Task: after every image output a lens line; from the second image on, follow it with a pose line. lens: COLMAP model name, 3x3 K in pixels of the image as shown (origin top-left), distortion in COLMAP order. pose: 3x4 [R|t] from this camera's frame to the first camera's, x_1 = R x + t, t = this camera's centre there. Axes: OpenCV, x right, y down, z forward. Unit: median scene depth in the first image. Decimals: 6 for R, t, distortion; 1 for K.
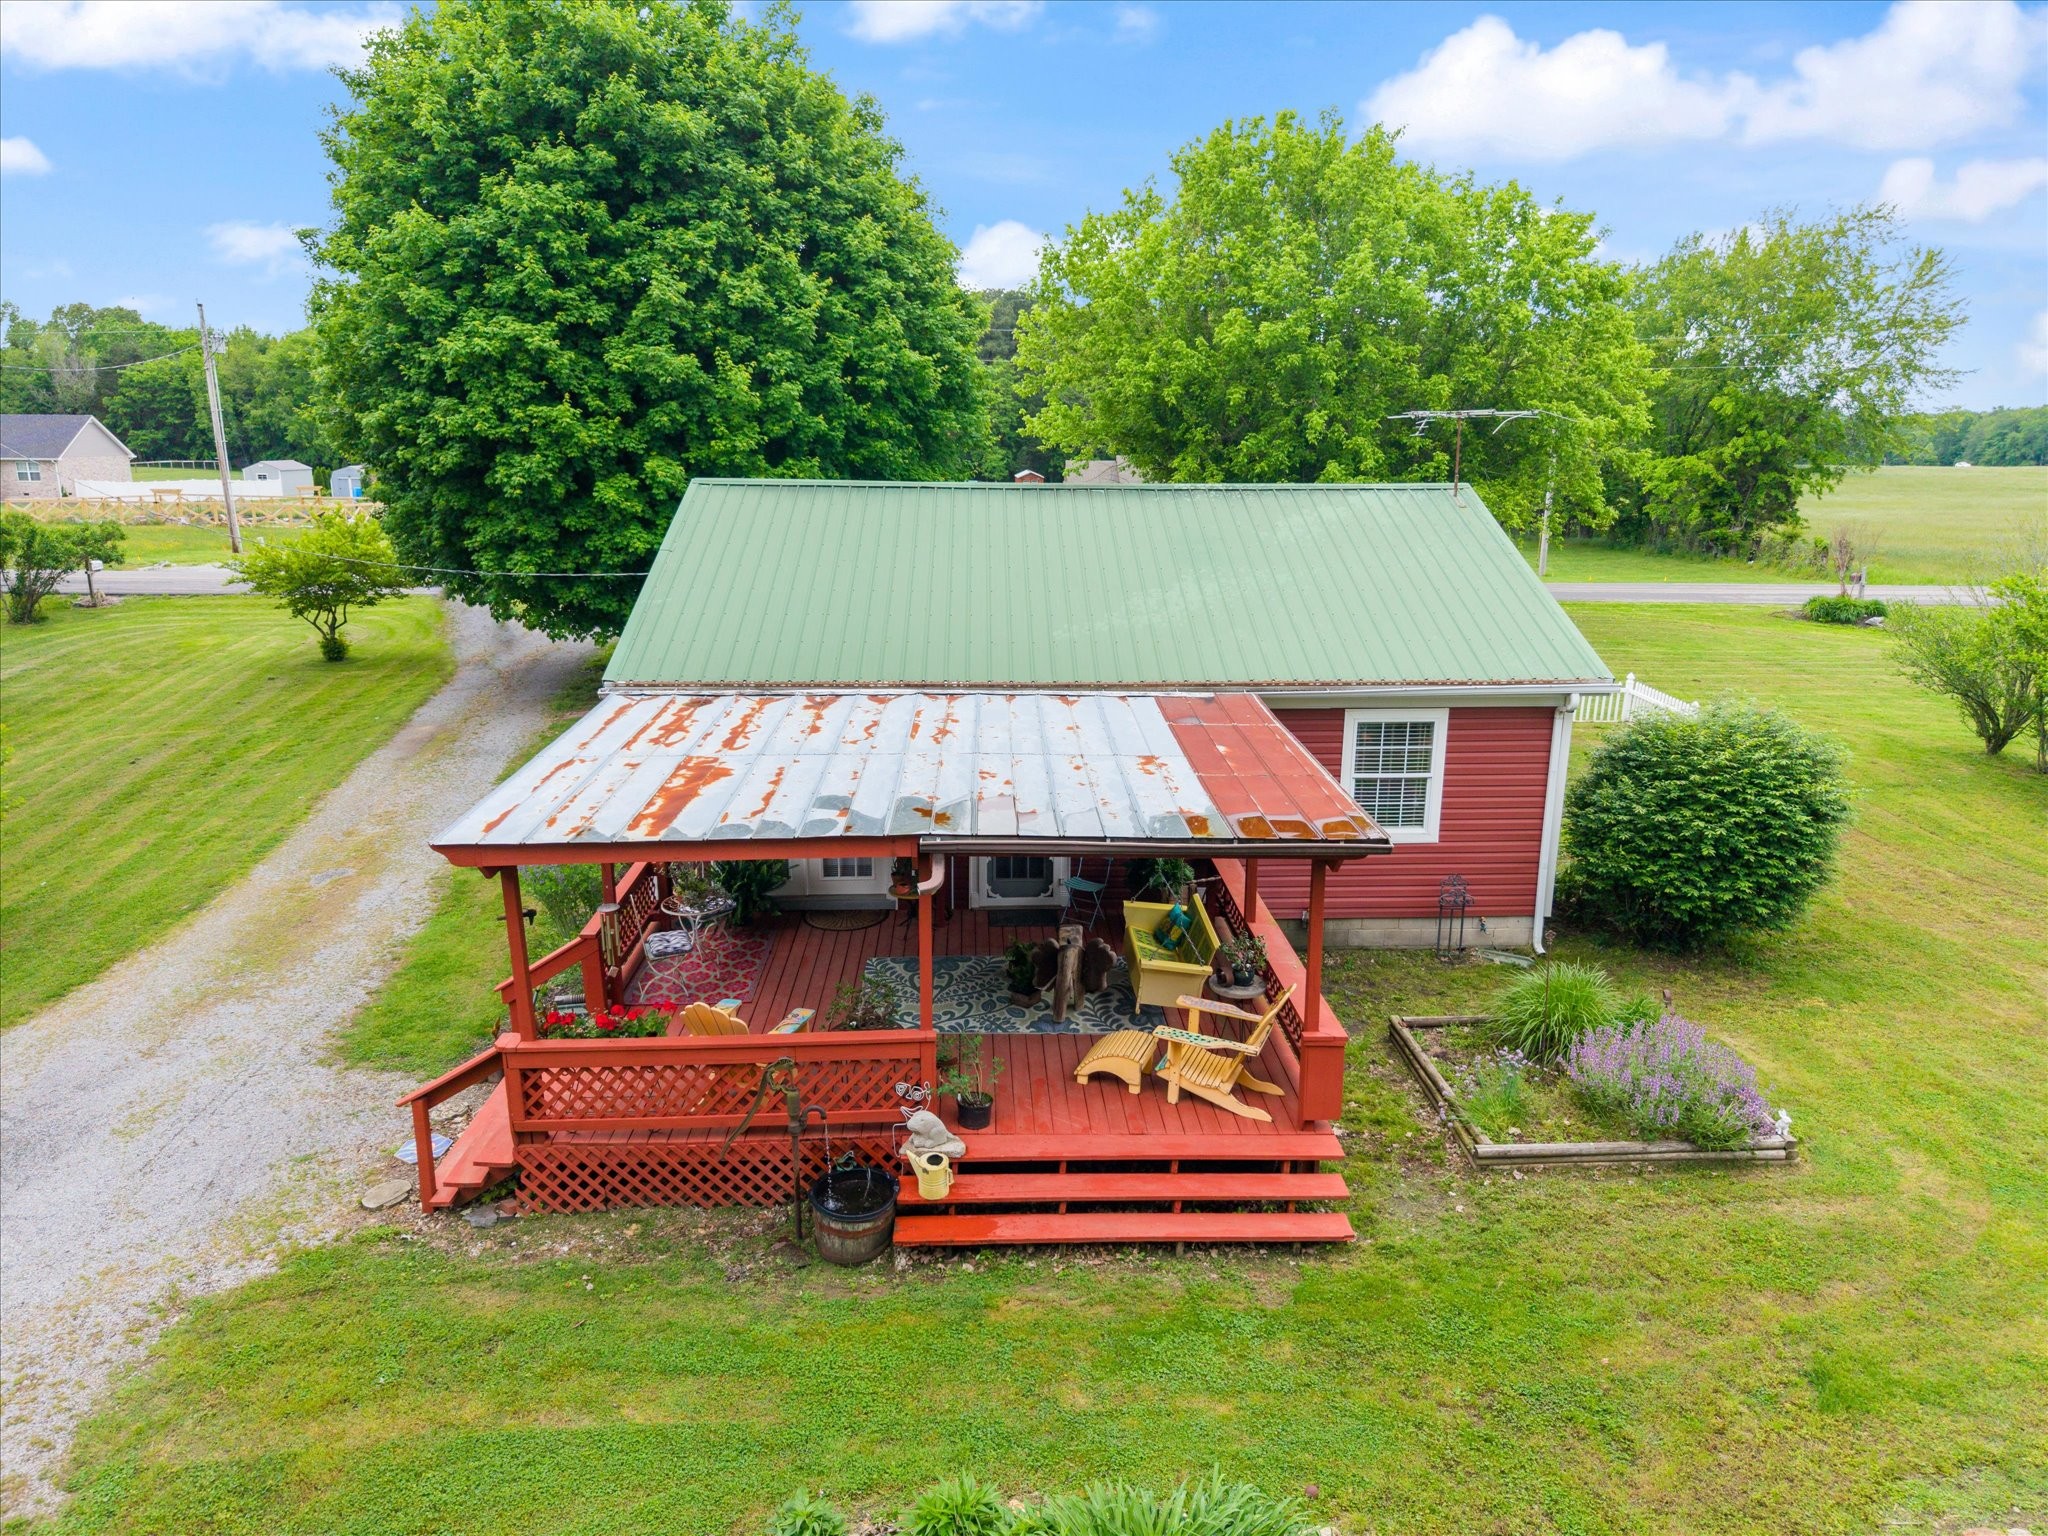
lens RADIAL K [[1412.7, 0, 1015.6], [0, 1412.7, 755.1], [0, 0, 1]] dist [0.011520, -0.005273]
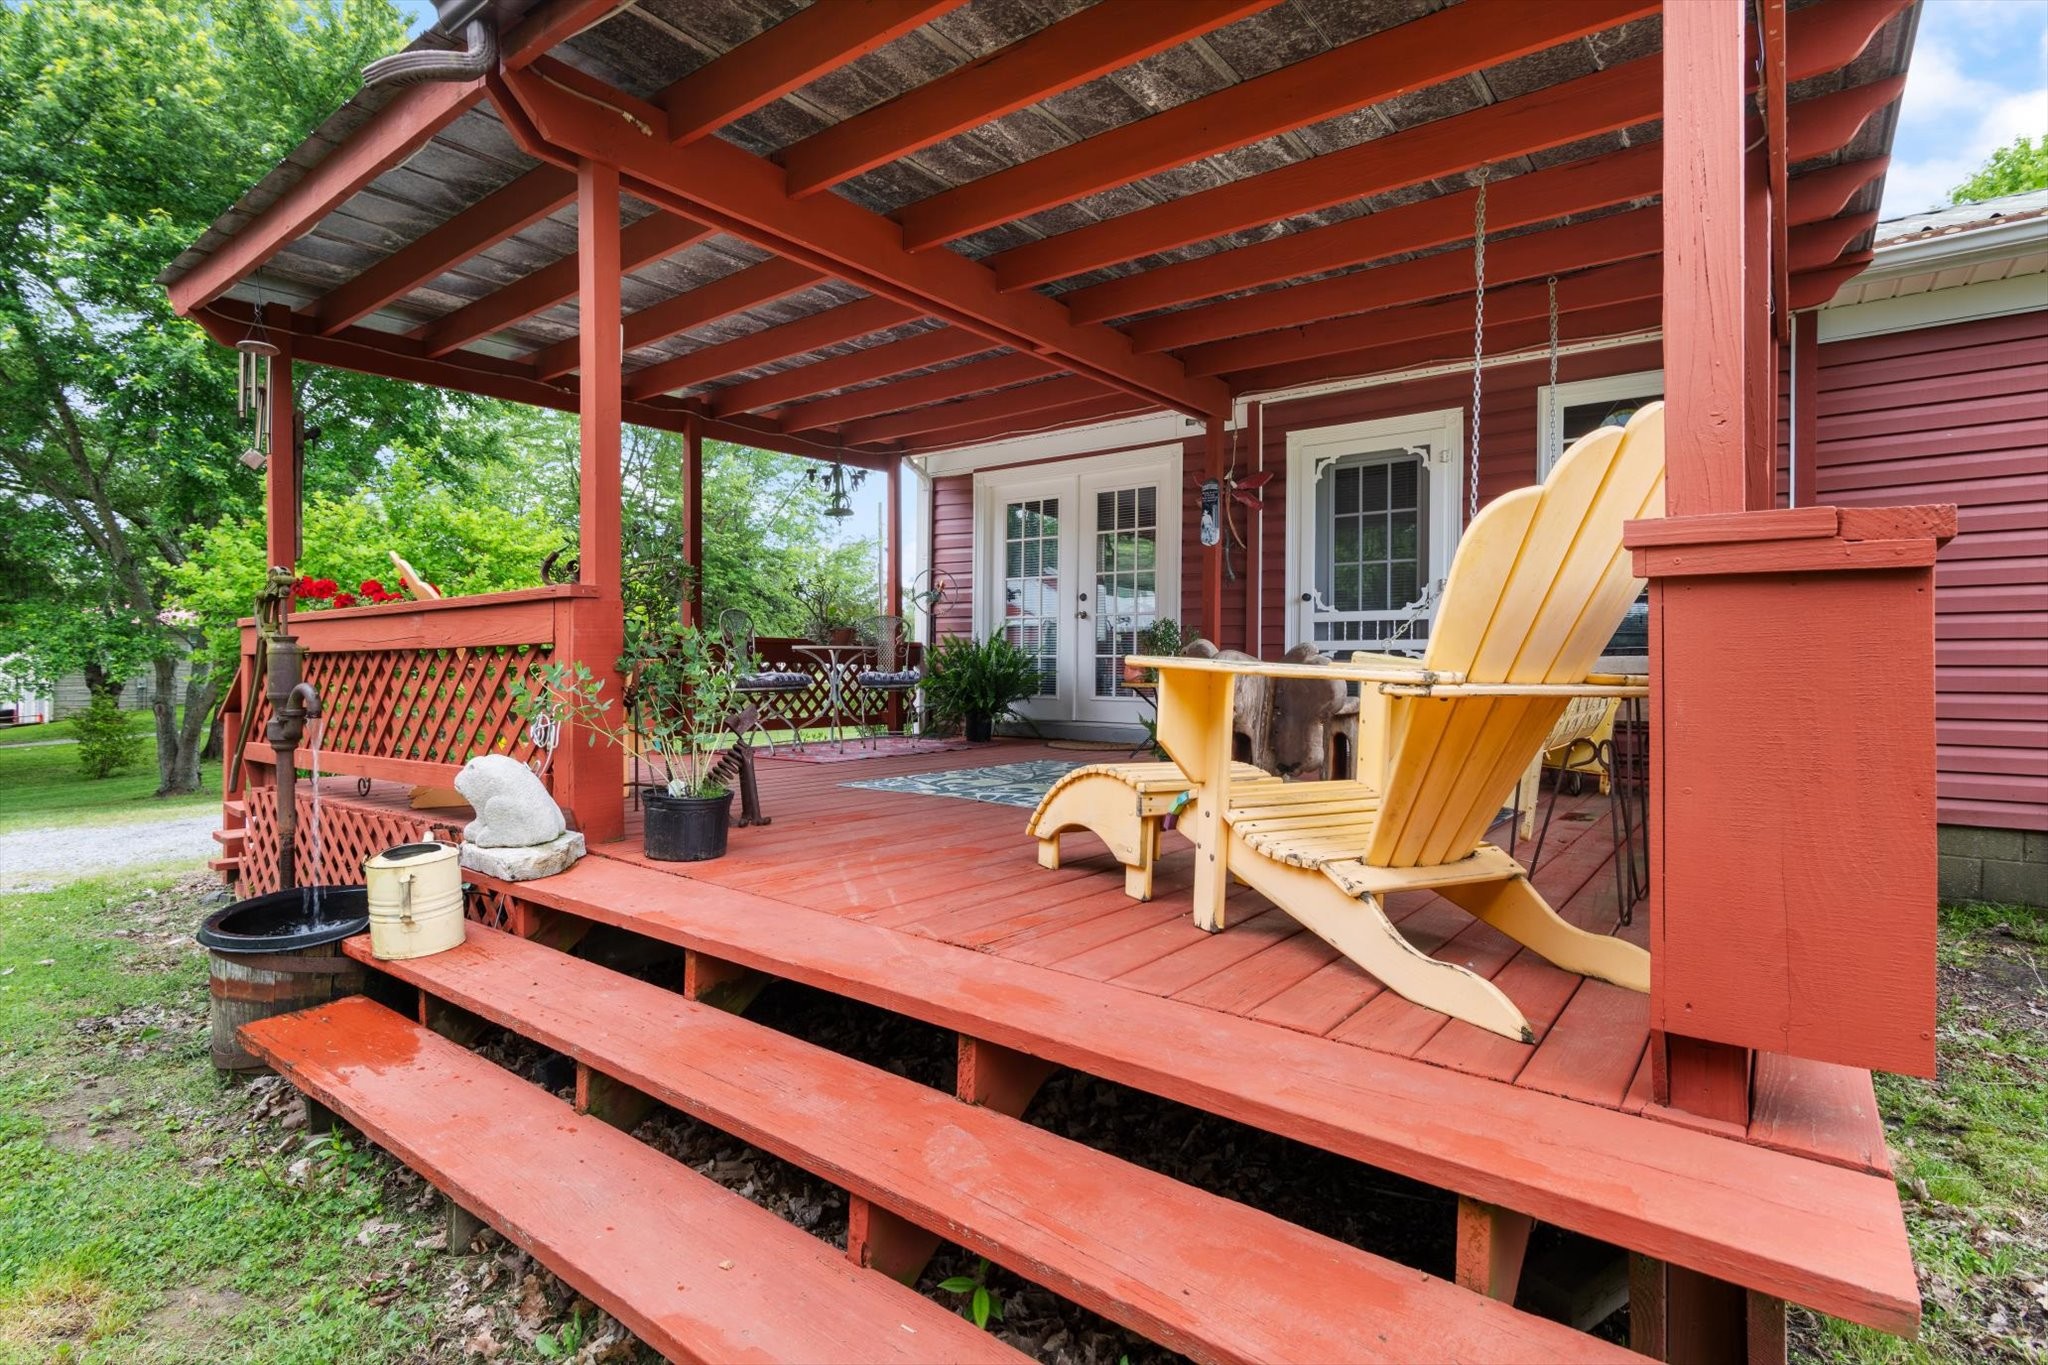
lens RADIAL K [[1027.9, 0, 1017.7], [0, 1027.9, 673.5], [0, 0, 1]] dist [0.003692, 0.001381]
pose [[0.771376, 0.003873, -0.636368, 0.104250], [-0.155393, 0.970858, -0.182452, 0.114927], [0.617116, 0.239626, 0.749498, 0.382538]]
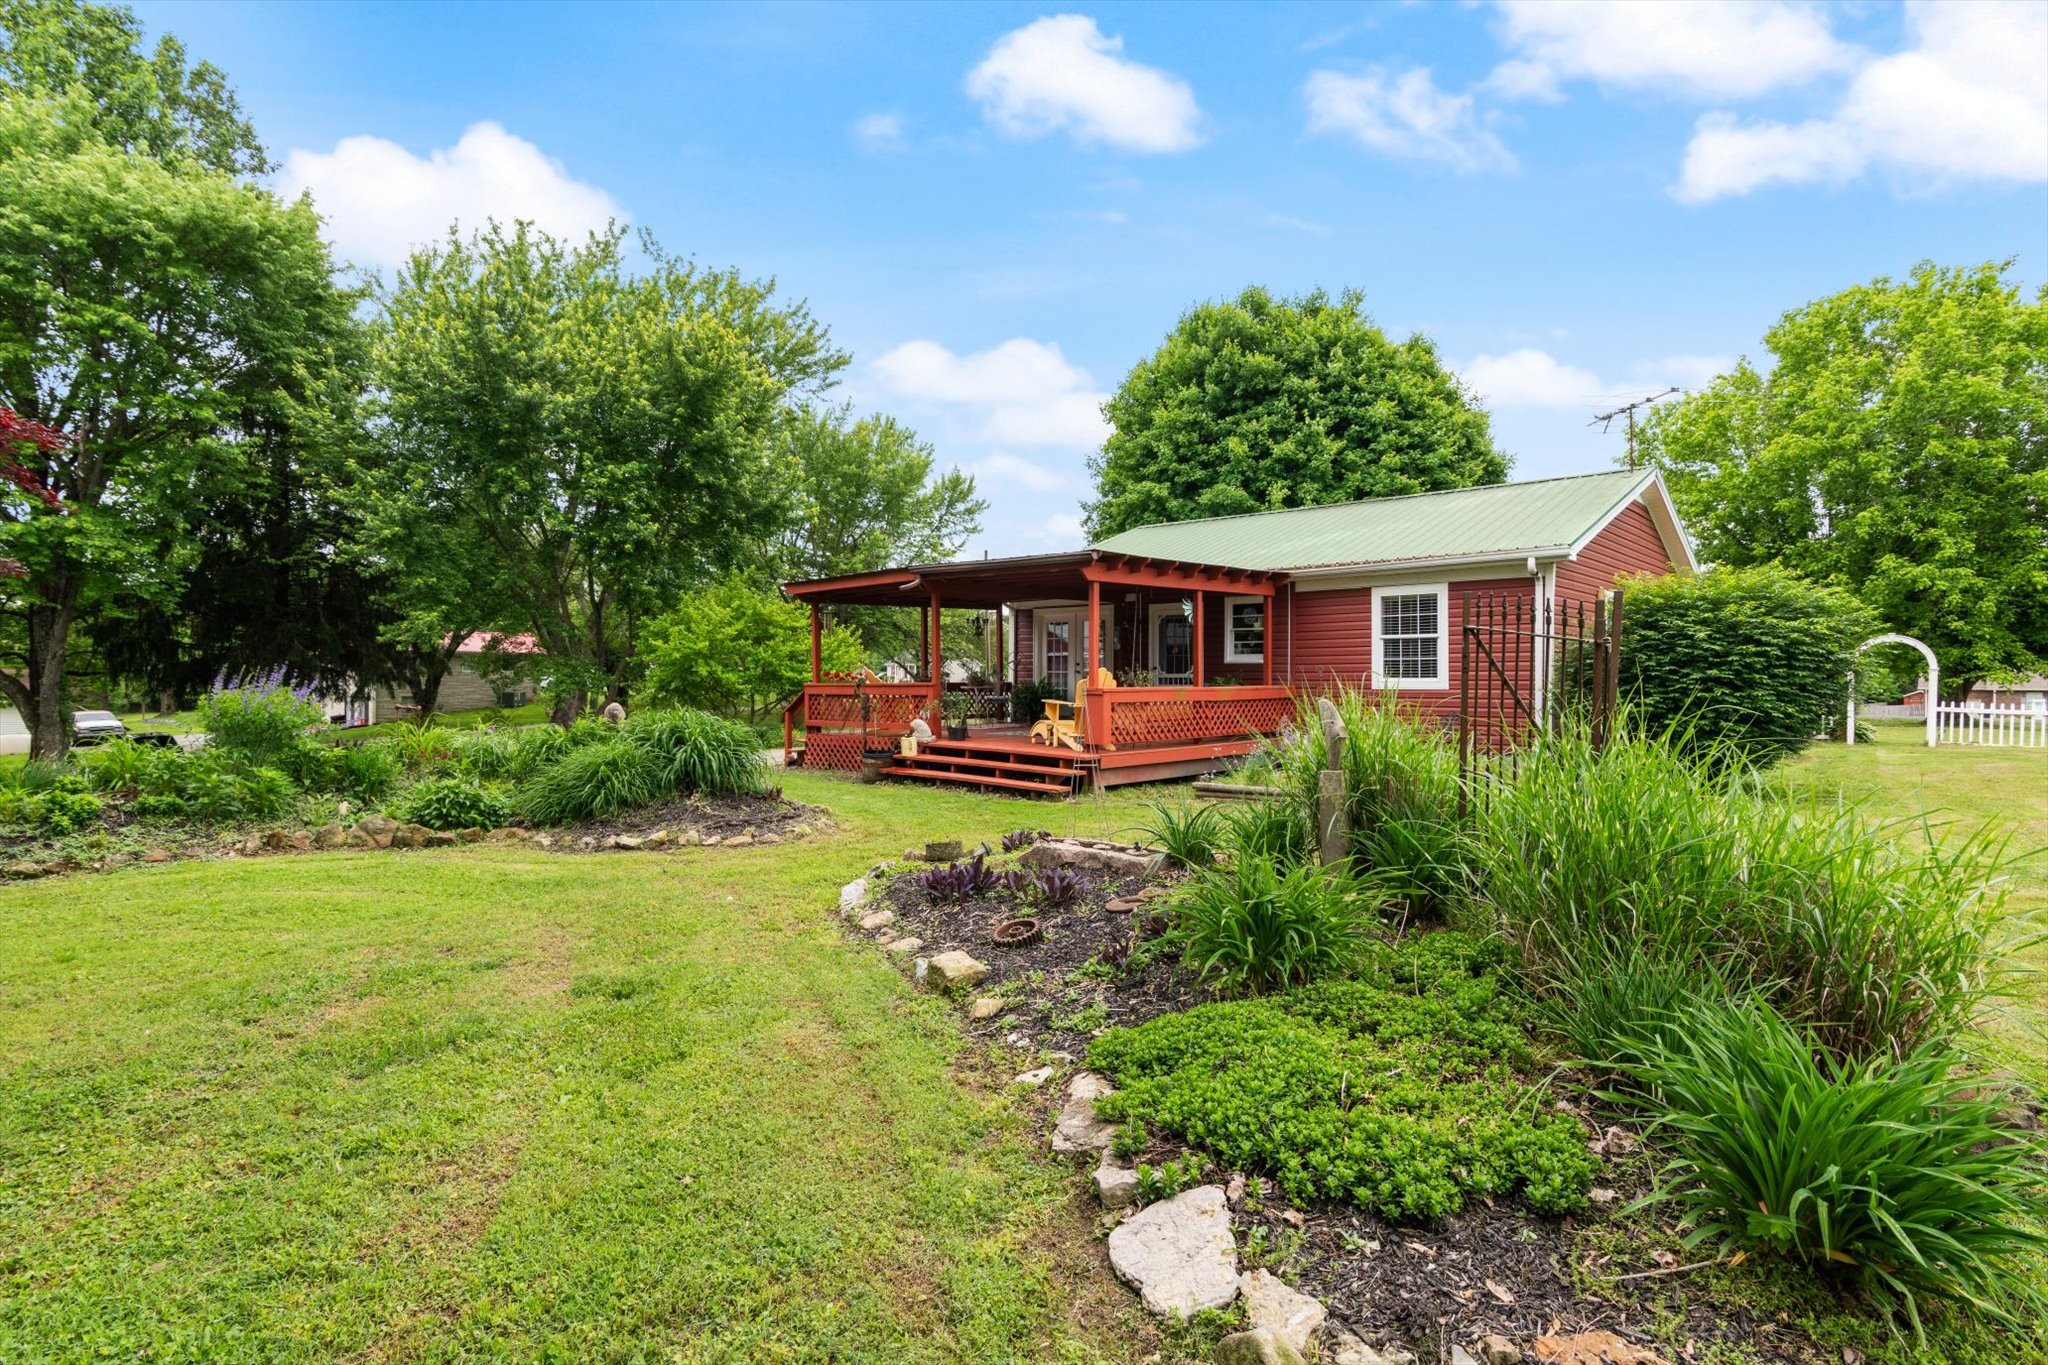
lens RADIAL K [[1027.9, 0, 1013.6], [0, 1027.9, 685.5], [0, 0, 1]] dist [0.003692, 0.001381]
pose [[0.701159, 0.005176, -0.712987, 0.453068], [-0.170964, 0.972022, -0.161071, 0.181931], [0.692205, 0.234832, 0.682427, 0.054264]]
